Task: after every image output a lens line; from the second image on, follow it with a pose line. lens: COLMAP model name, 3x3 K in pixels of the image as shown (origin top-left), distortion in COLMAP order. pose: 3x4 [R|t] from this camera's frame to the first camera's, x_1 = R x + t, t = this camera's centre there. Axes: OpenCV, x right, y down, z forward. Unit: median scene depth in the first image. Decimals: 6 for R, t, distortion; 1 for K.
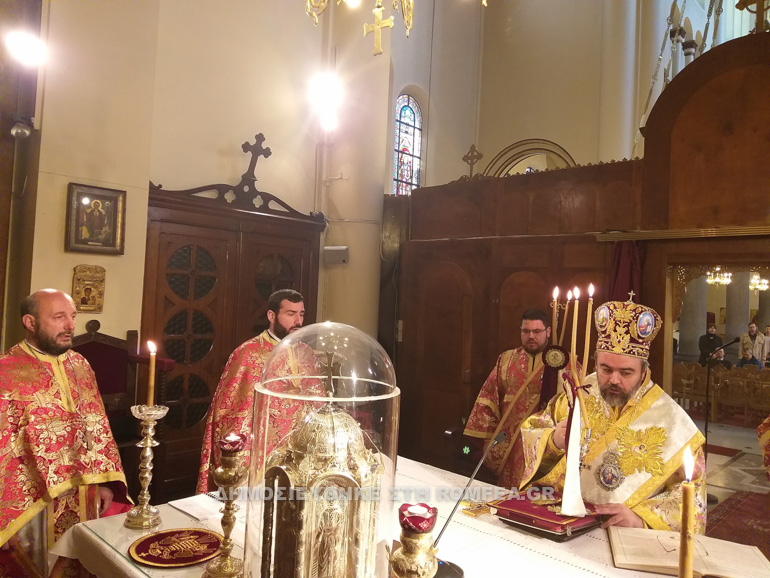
lens RADIAL K [[594.7, 0, 384.2], [0, 594.7, 283.1], [0, 0, 1]] dist [0.082264, -0.146244]
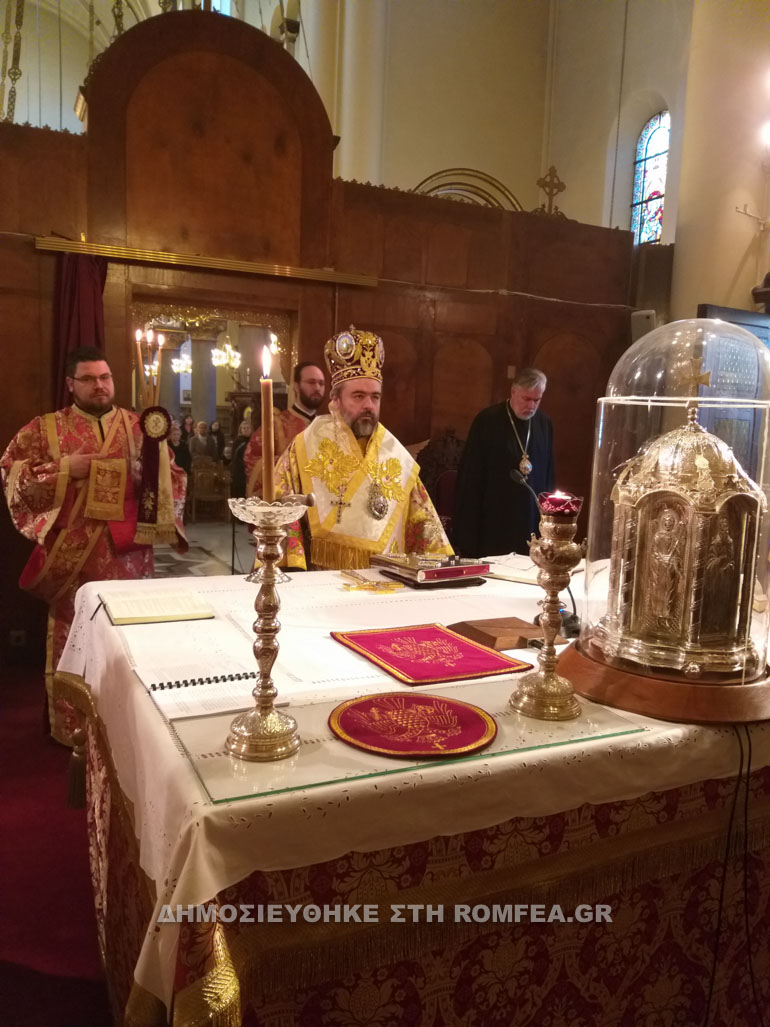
lens RADIAL K [[793.2, 0, 388.1], [0, 793.2, 528.3], [0, 0, 1]] dist [0.082264, -0.146244]
pose [[0.349591, -0.166320, 0.922021, -0.488061], [-0.049313, 0.979486, 0.195384, 0.054635], [-0.935604, -0.113772, 0.334218, 0.381251]]
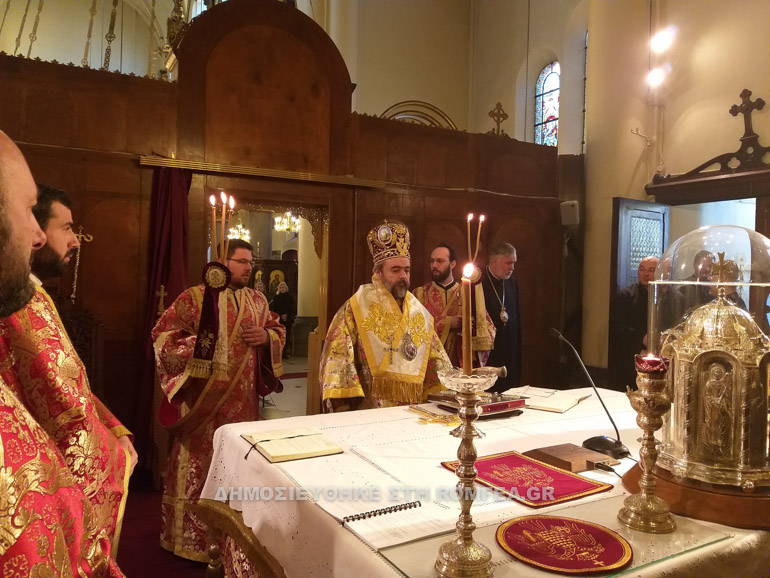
lens RADIAL K [[594.7, 0, 384.2], [0, 594.7, 283.1], [0, 0, 1]] dist [0.082264, -0.146244]
pose [[0.290265, -0.059368, 0.955103, -0.517645], [-0.033507, 0.996831, 0.072145, 0.040449], [-0.956359, -0.052944, 0.287356, 0.488491]]
